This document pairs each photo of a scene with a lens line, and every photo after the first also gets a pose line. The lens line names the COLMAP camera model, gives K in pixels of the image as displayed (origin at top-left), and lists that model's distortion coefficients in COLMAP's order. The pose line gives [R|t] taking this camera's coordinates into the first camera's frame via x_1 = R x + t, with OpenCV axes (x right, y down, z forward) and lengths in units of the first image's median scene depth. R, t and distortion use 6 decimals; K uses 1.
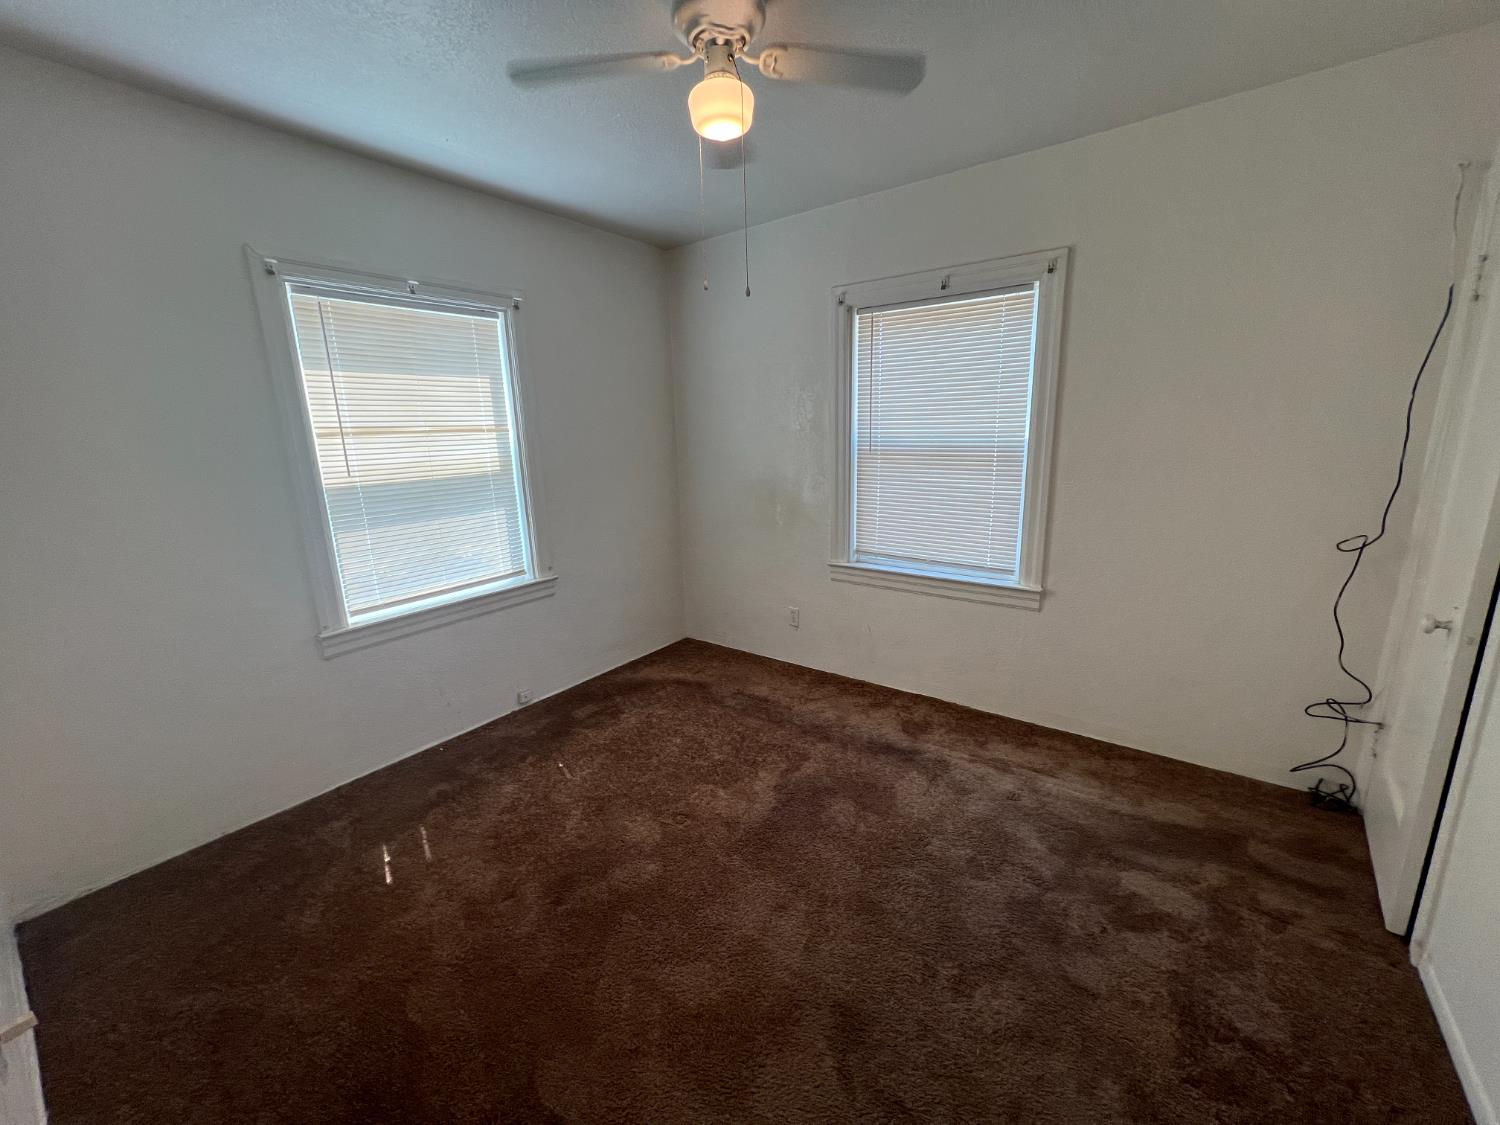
lens RADIAL K [[599.9, 0, 750.0], [0, 599.9, 562.5], [0, 0, 1]] dist [-0.003850, 0.000005]
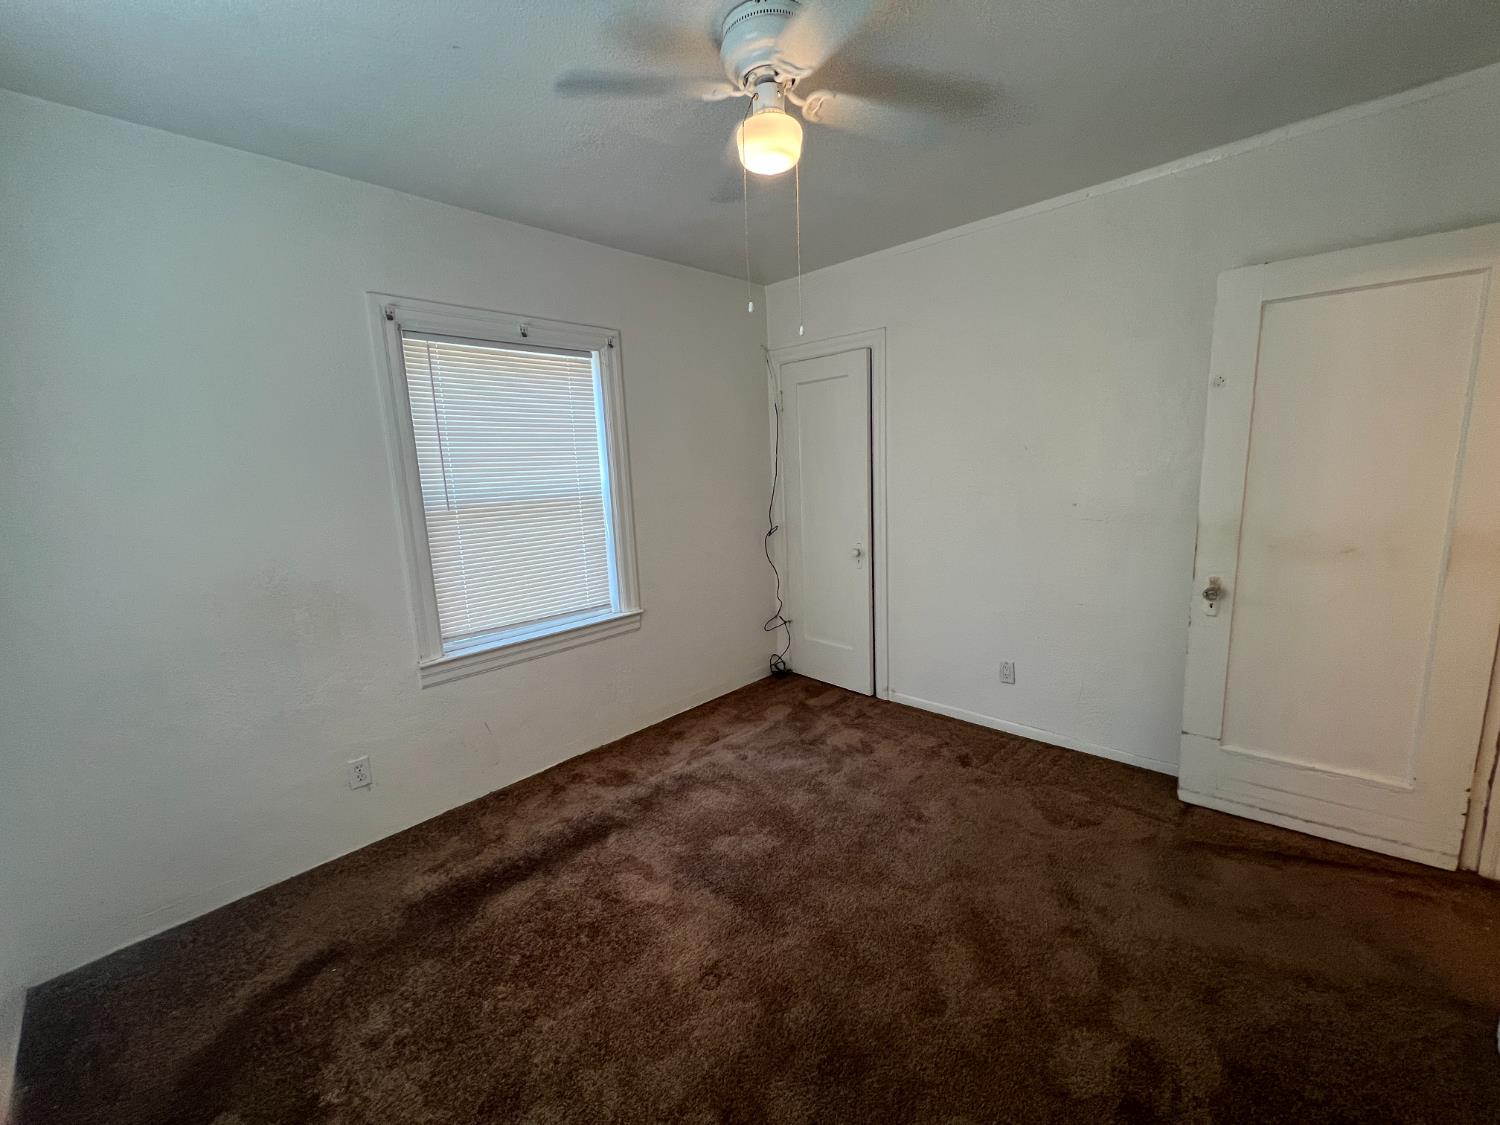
lens RADIAL K [[601.7, 0, 750.0], [0, 601.7, 562.5], [0, 0, 1]] dist [-0.024268, 0.000003]
pose [[0.116214, -0.138203, 0.983562, -0.678876], [0.261406, 0.959615, 0.103951, -0.118525], [-0.958207, 0.245029, 0.147647, 0.637327]]
